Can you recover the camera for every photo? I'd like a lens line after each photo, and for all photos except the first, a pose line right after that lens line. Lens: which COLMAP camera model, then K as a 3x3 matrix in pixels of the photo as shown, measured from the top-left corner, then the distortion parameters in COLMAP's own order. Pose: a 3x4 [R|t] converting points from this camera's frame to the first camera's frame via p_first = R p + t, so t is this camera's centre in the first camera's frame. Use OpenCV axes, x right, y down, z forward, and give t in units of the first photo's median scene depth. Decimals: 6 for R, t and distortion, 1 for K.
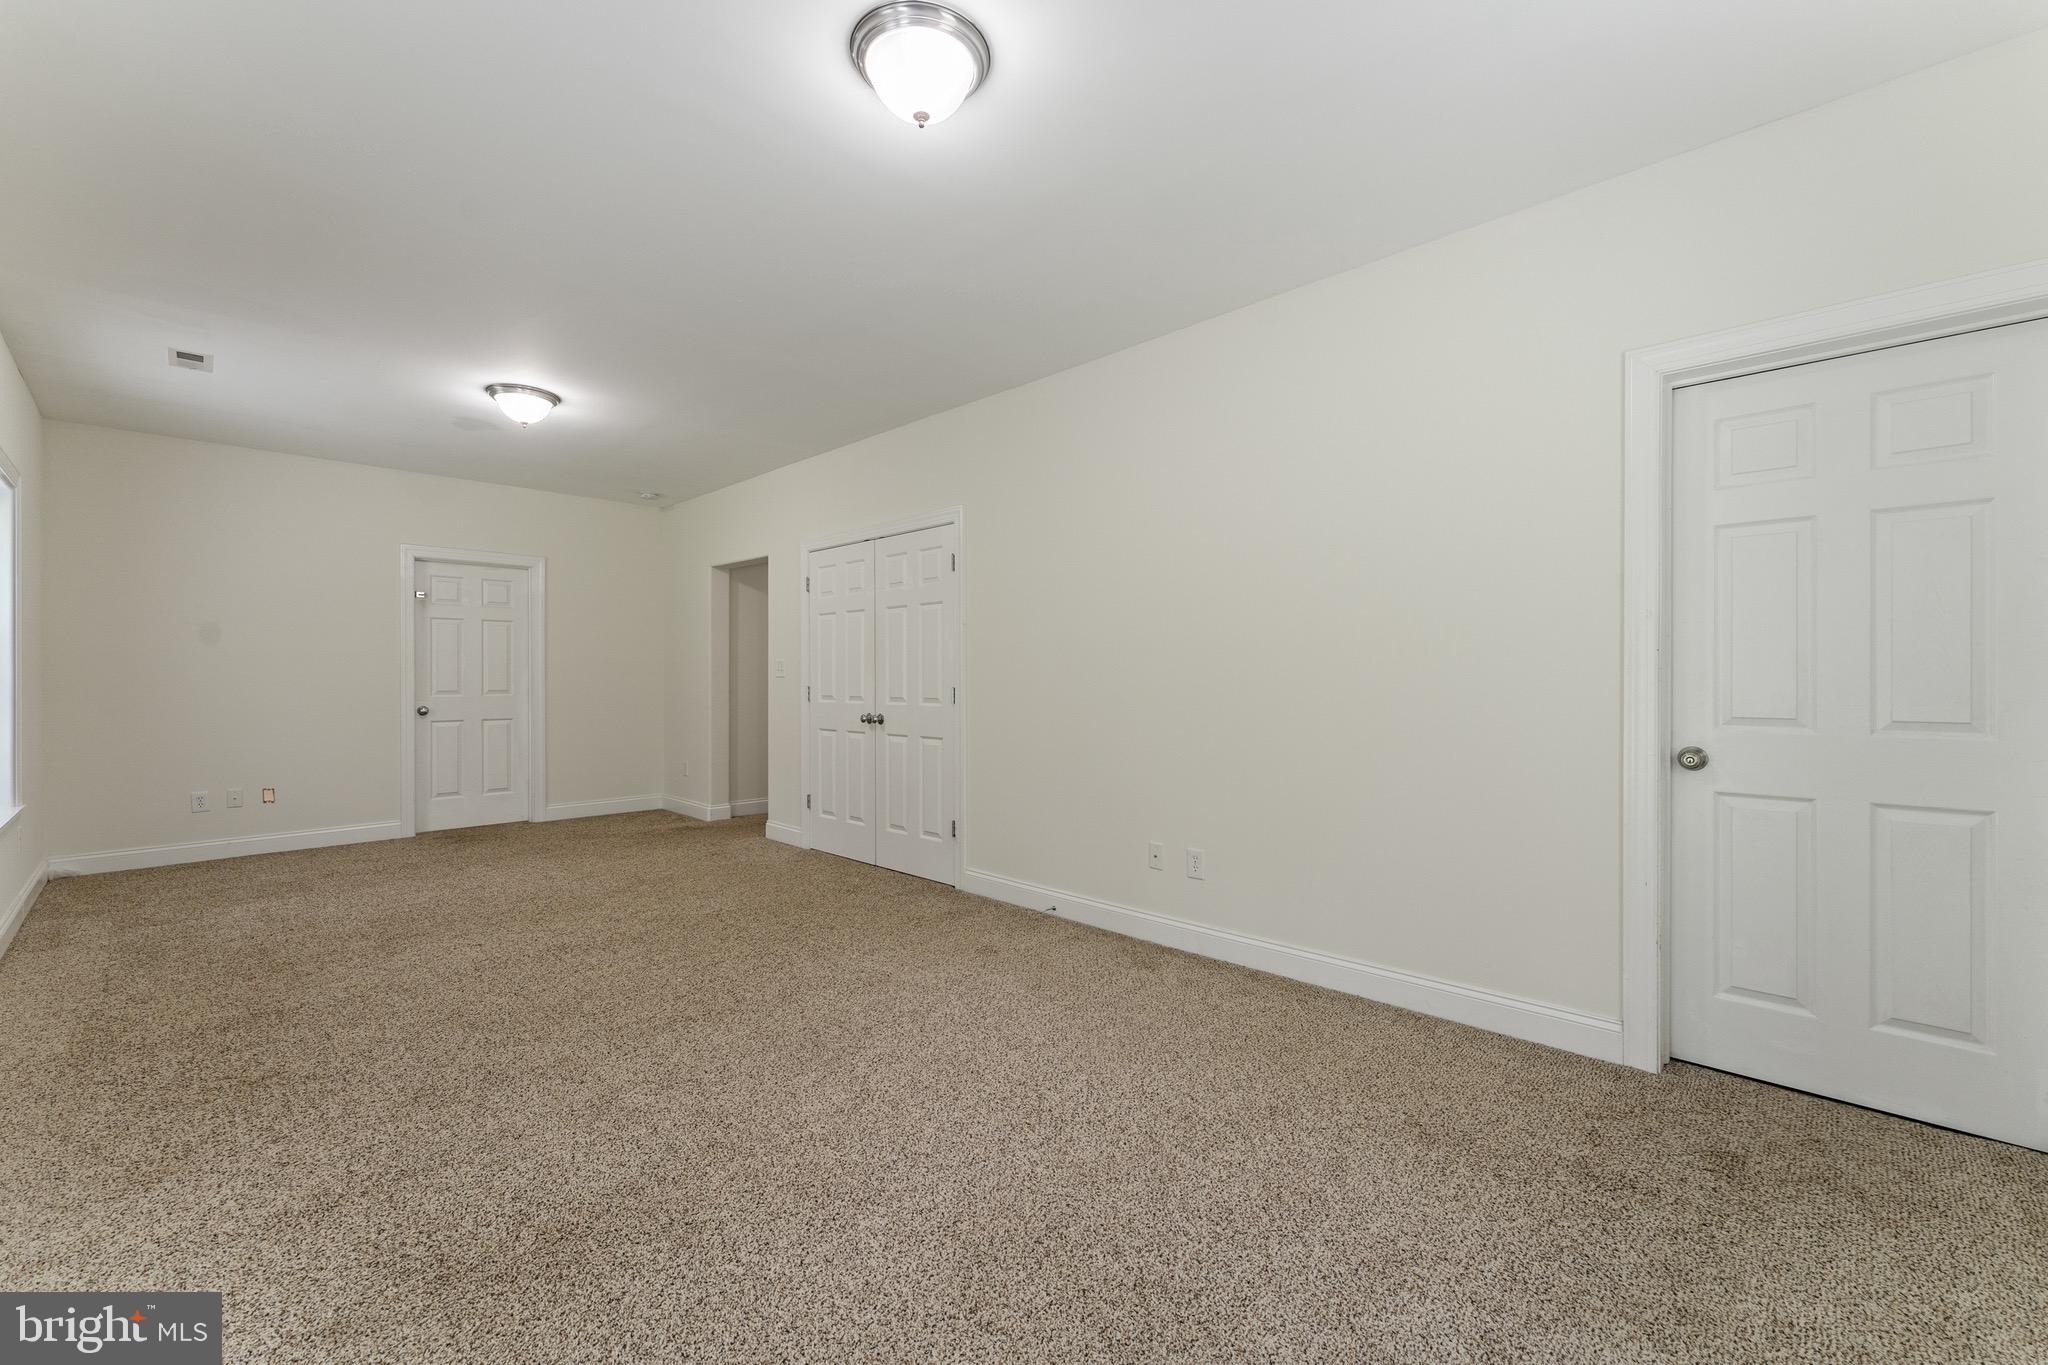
lens RADIAL K [[826.5, 0, 1033.3], [0, 826.5, 678.8], [0, 0, 1]] dist [0.010153, -0.000209]
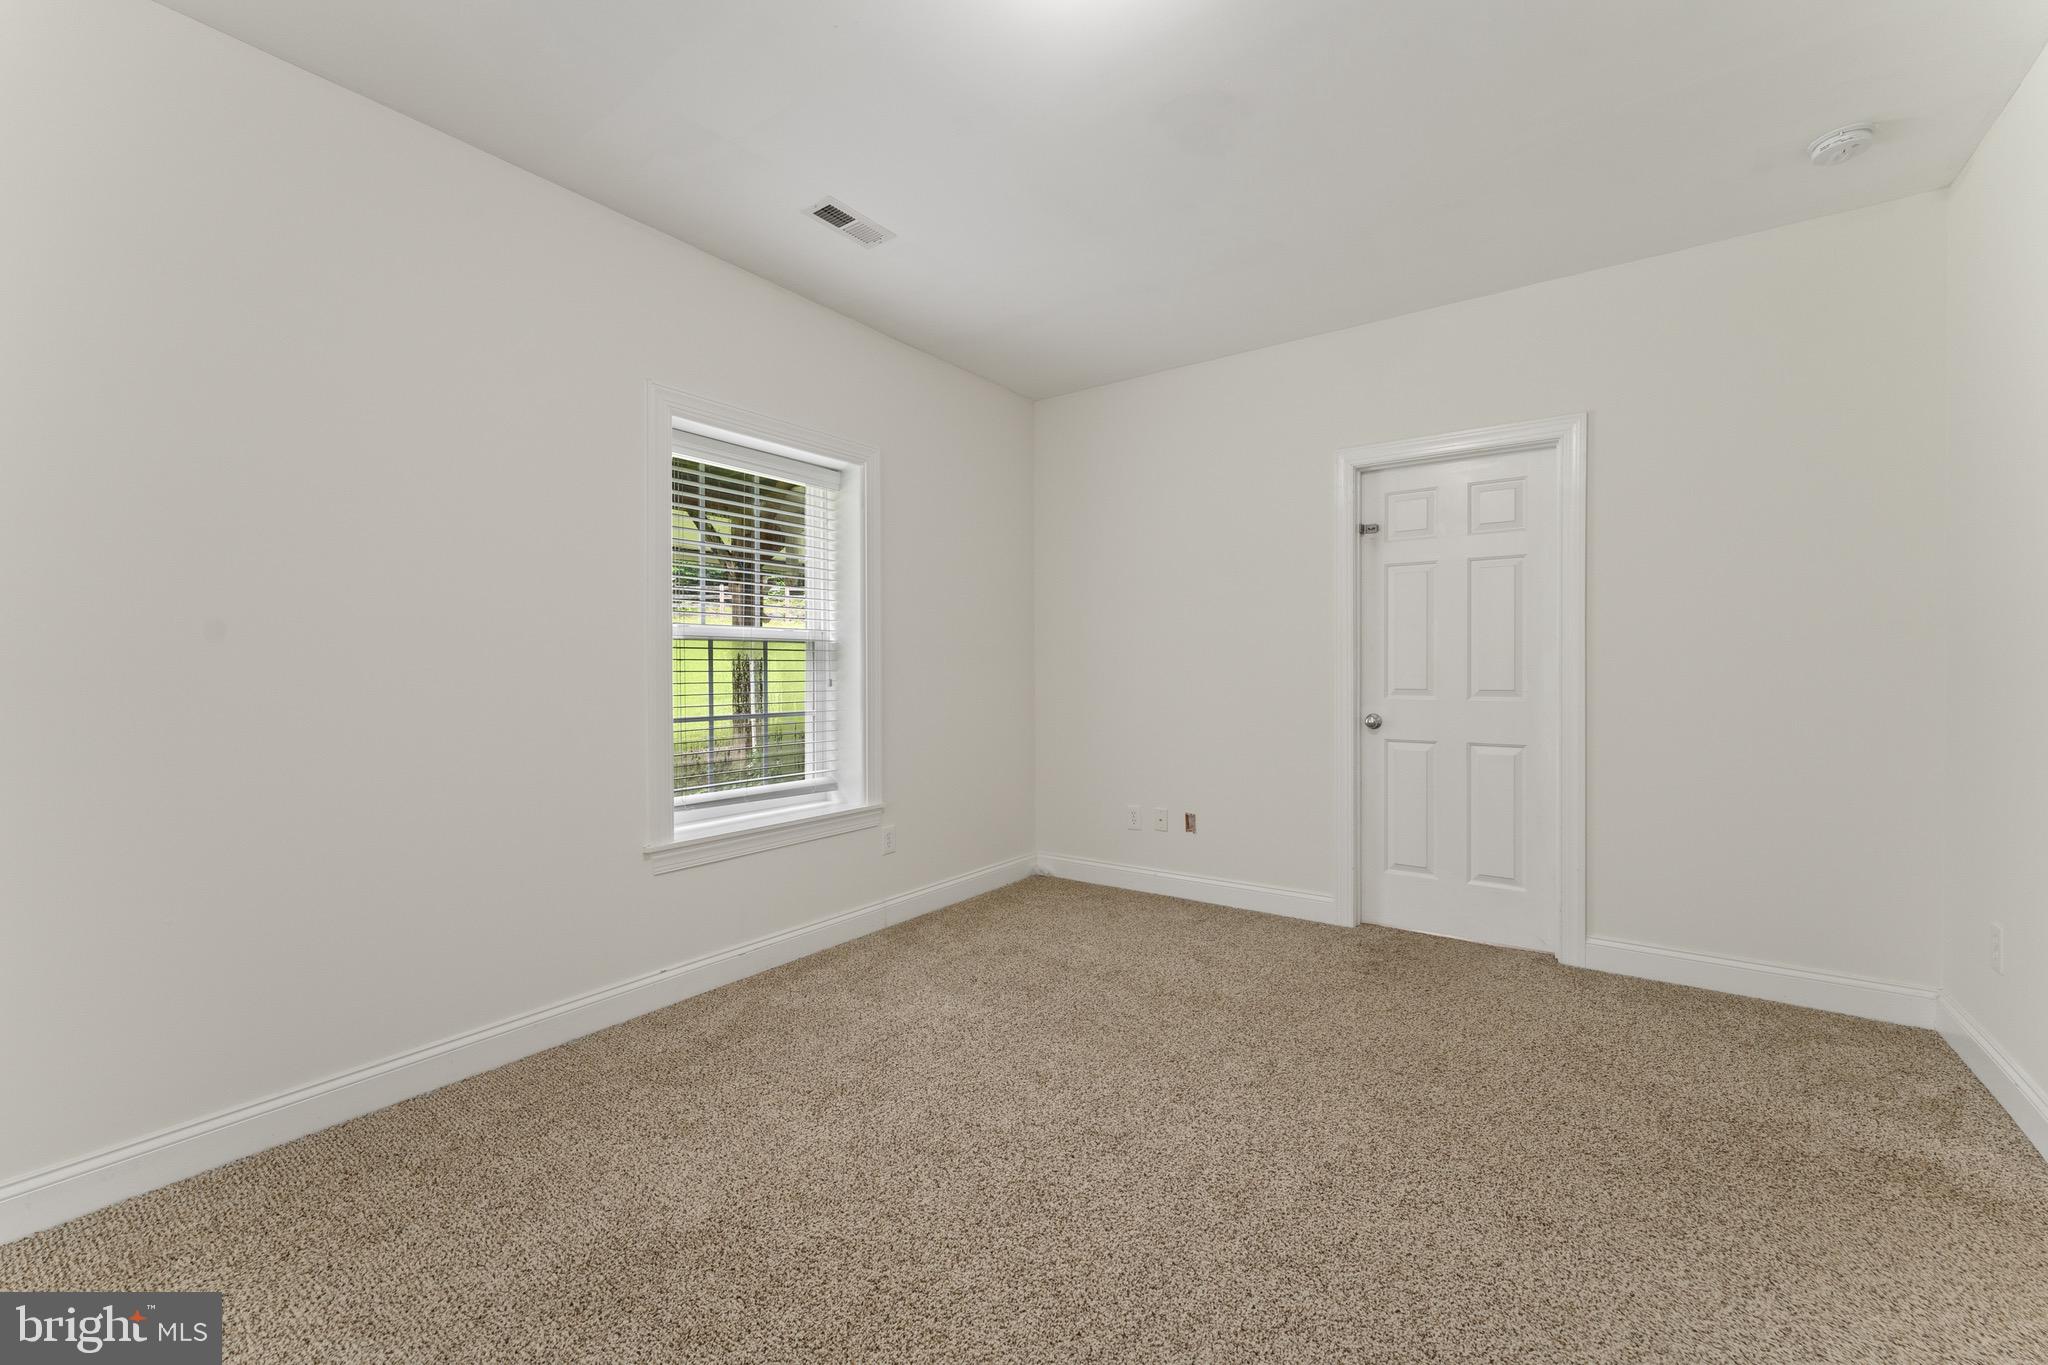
lens RADIAL K [[826.5, 0, 1033.3], [0, 826.5, 678.8], [0, 0, 1]] dist [0.010153, -0.000209]
pose [[0.147811, 0.009176, -0.988973, -0.182361], [-0.000119, 0.999957, 0.009260, 0.002044], [0.989016, -0.001251, 0.147805, 0.686768]]
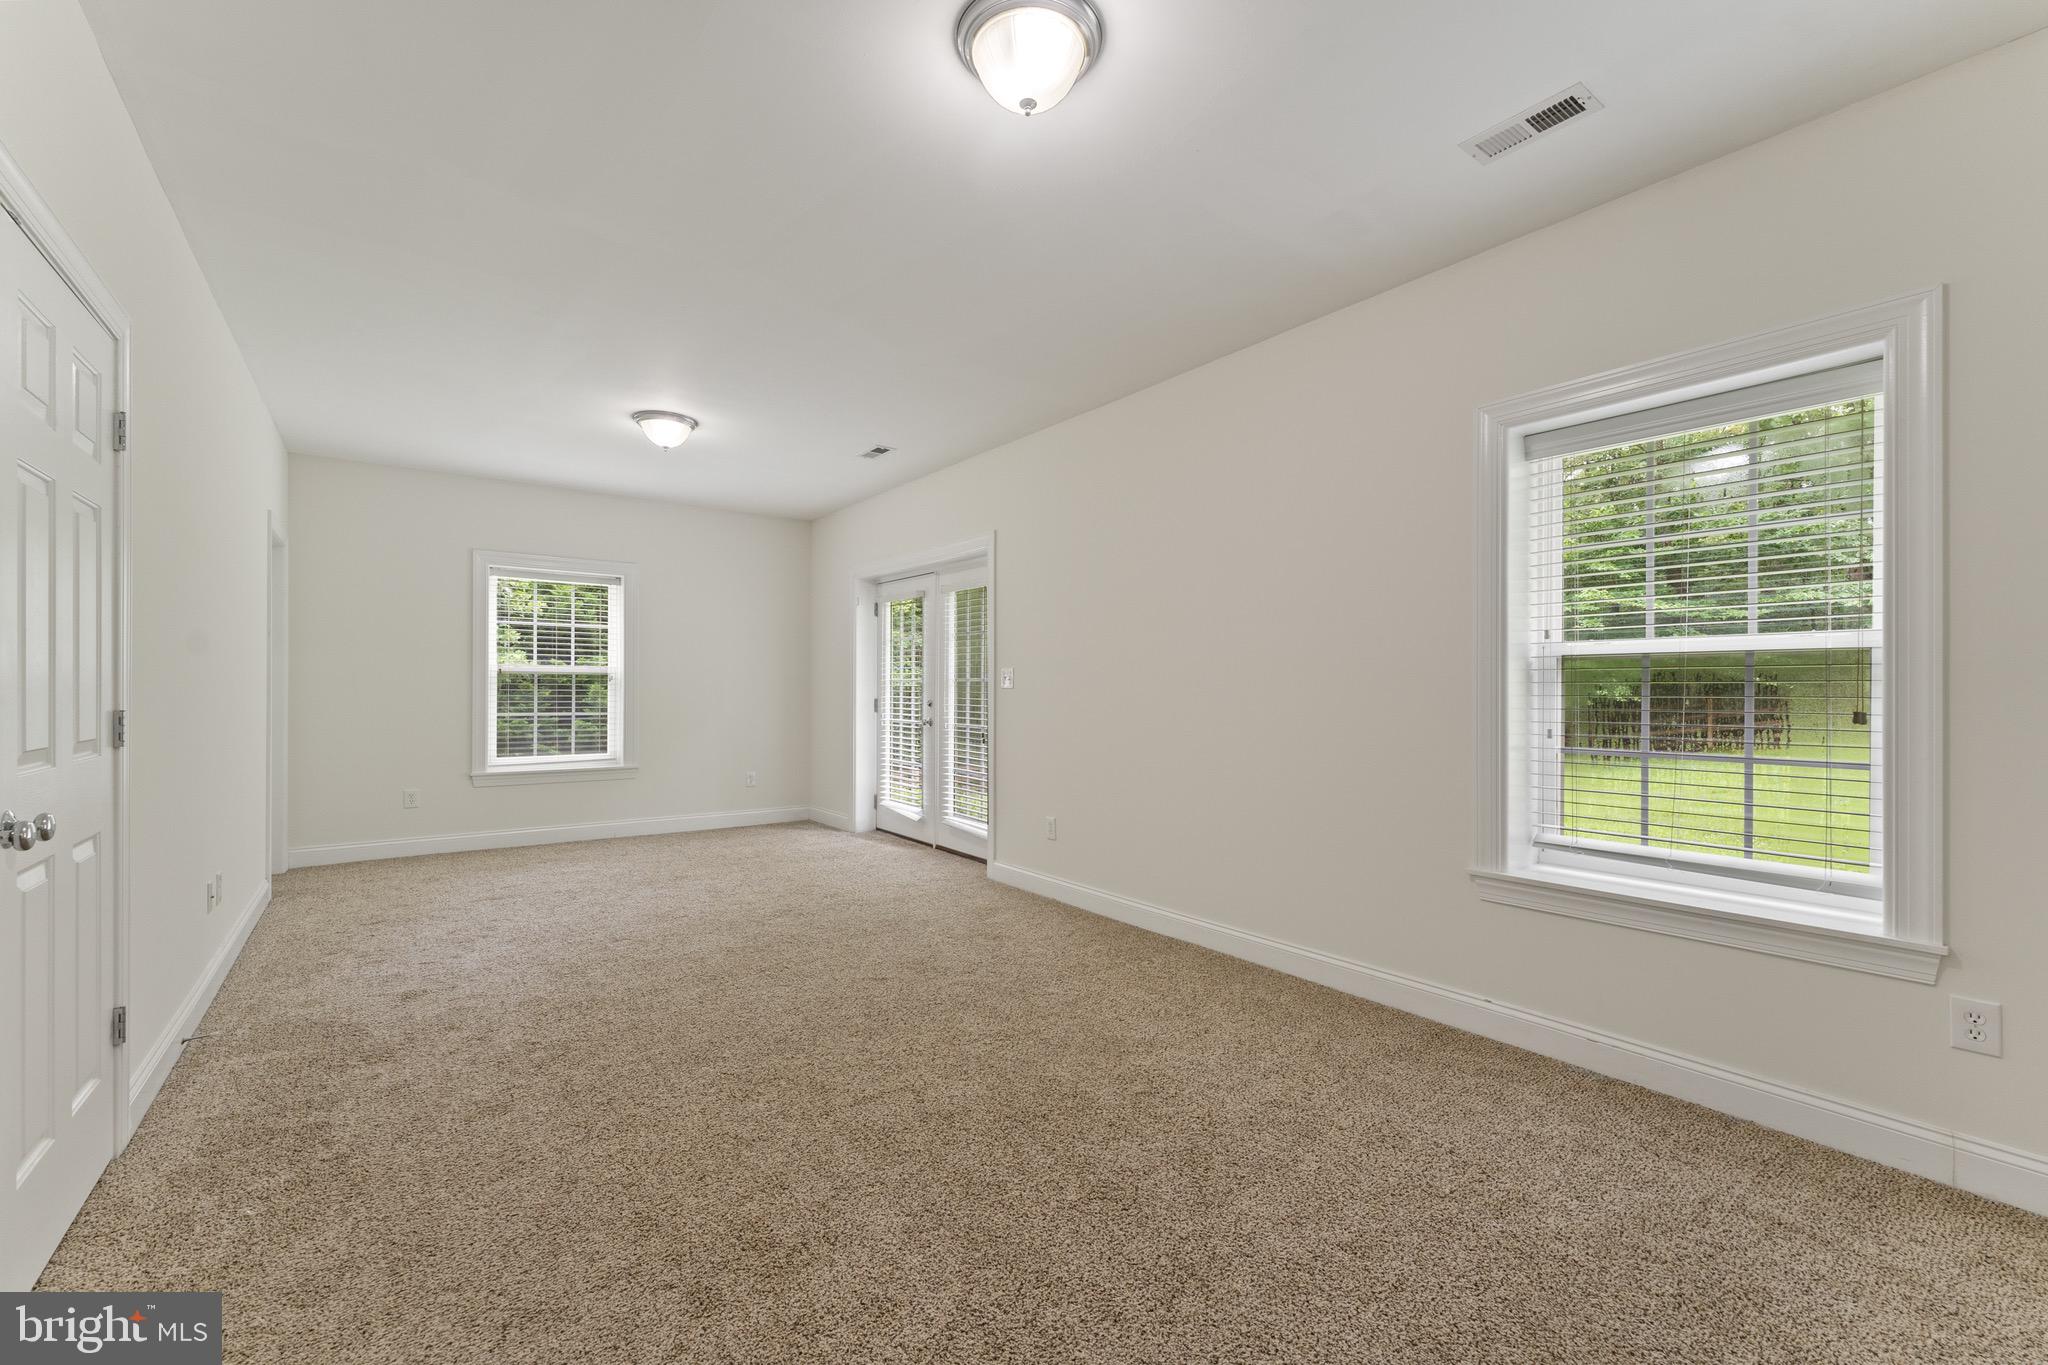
lens RADIAL K [[826.5, 0, 1033.3], [0, 826.5, 678.8], [0, 0, 1]] dist [0.010153, -0.000209]
pose [[-0.989014, 0.012763, 0.147268, -0.528718], [0.012880, 0.999917, -0.000160, -0.010976], [-0.147258, 0.001739, -0.989097, 1.076662]]
